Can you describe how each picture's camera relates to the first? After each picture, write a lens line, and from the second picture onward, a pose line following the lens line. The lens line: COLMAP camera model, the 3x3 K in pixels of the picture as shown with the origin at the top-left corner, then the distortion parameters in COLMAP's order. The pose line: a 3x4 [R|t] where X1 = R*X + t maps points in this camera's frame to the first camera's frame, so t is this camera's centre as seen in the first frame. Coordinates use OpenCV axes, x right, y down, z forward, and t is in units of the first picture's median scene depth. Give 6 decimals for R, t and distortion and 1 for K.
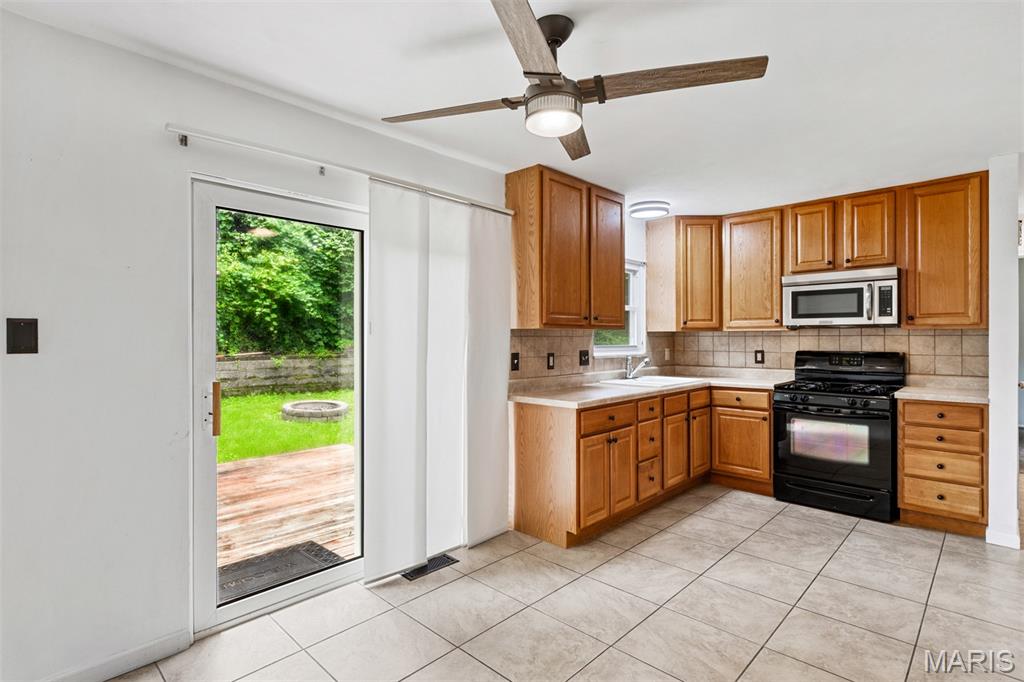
lens RADIAL K [[510.1, 0, 506.8], [0, 510.1, 338.8], [0, 0, 1]] dist [0.001583, 0.000347]
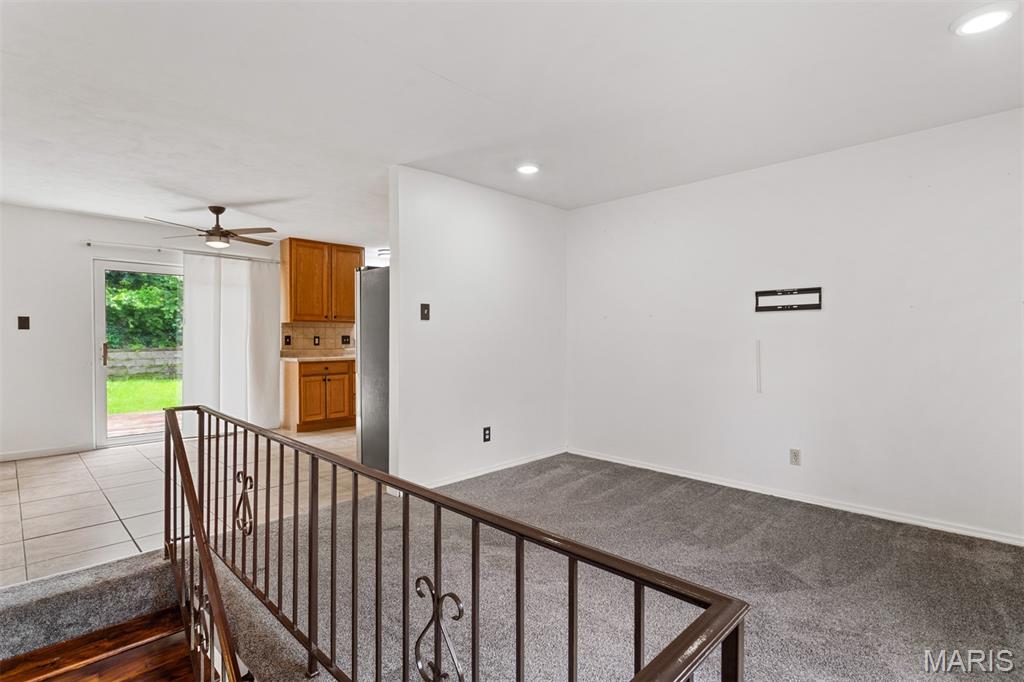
lens RADIAL K [[500.8, 0, 491.2], [0, 500.8, 341.7], [0, 0, 1]] dist [0.016216, -0.000499]
pose [[0.999327, 0.001756, -0.036640, 0.327678], [-0.001564, 0.999985, 0.005275, 0.015400], [0.036648, -0.005214, 0.999315, -0.321535]]
